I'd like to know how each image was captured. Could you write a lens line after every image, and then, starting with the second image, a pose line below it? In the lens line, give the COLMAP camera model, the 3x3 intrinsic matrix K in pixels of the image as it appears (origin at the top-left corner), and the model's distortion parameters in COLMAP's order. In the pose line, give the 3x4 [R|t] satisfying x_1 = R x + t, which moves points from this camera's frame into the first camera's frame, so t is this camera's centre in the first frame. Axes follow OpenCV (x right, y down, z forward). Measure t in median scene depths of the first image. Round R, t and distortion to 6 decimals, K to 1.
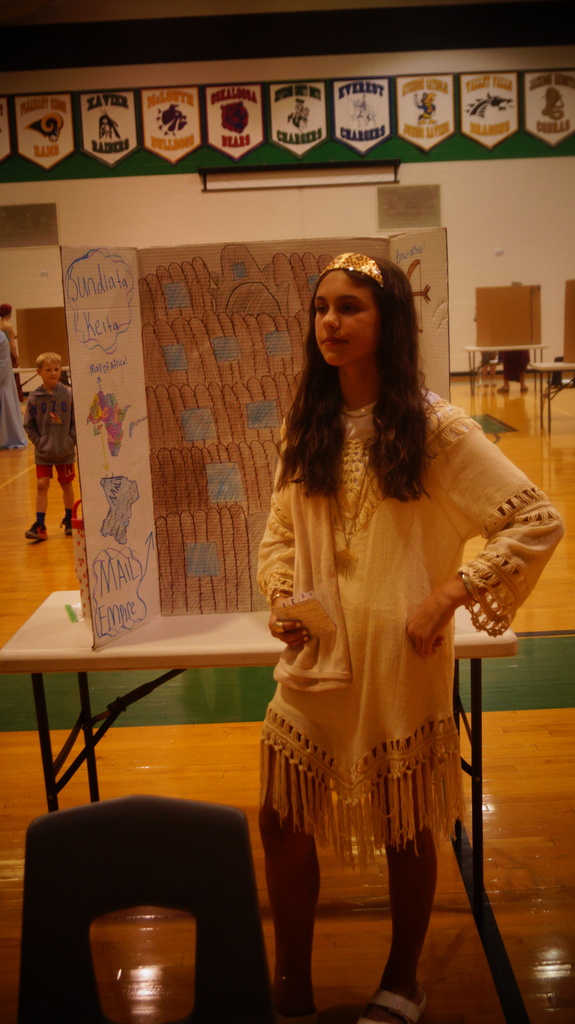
lens RADIAL K [[1155.8, 0, 288.7], [0, 1155.8, 512.6], [0, 0, 1]] dist [-0.005139, 0.000000]
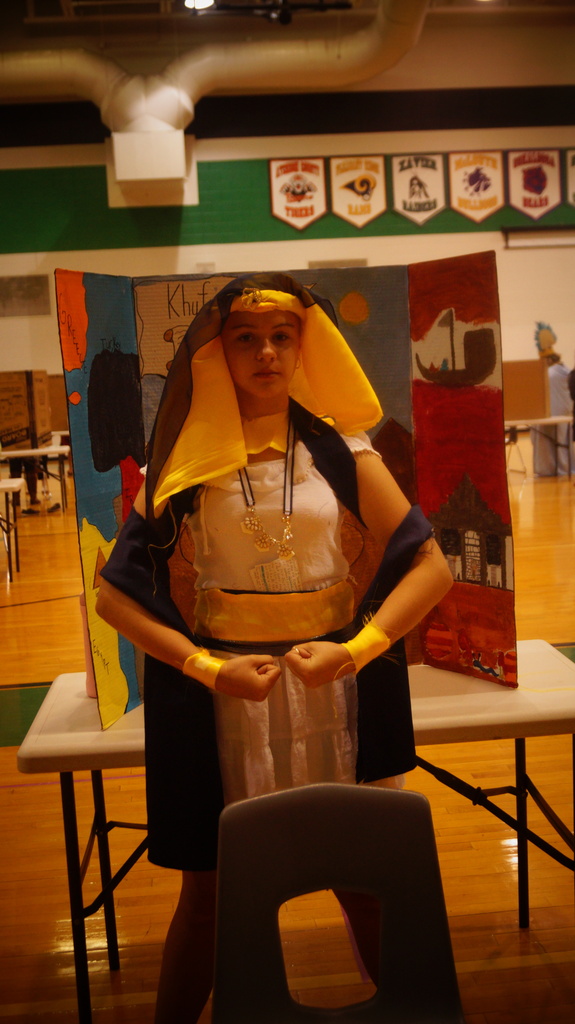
lens RADIAL K [[1155.8, 0, 287.8], [0, 1155.8, 511.2], [0, 0, 1]] dist [-0.005139, 0.000000]
pose [[0.995534, -0.016303, 0.092980, -0.376015], [0.025079, 0.995255, -0.094016, 0.053870], [-0.091006, 0.095928, 0.991219, -0.000200]]
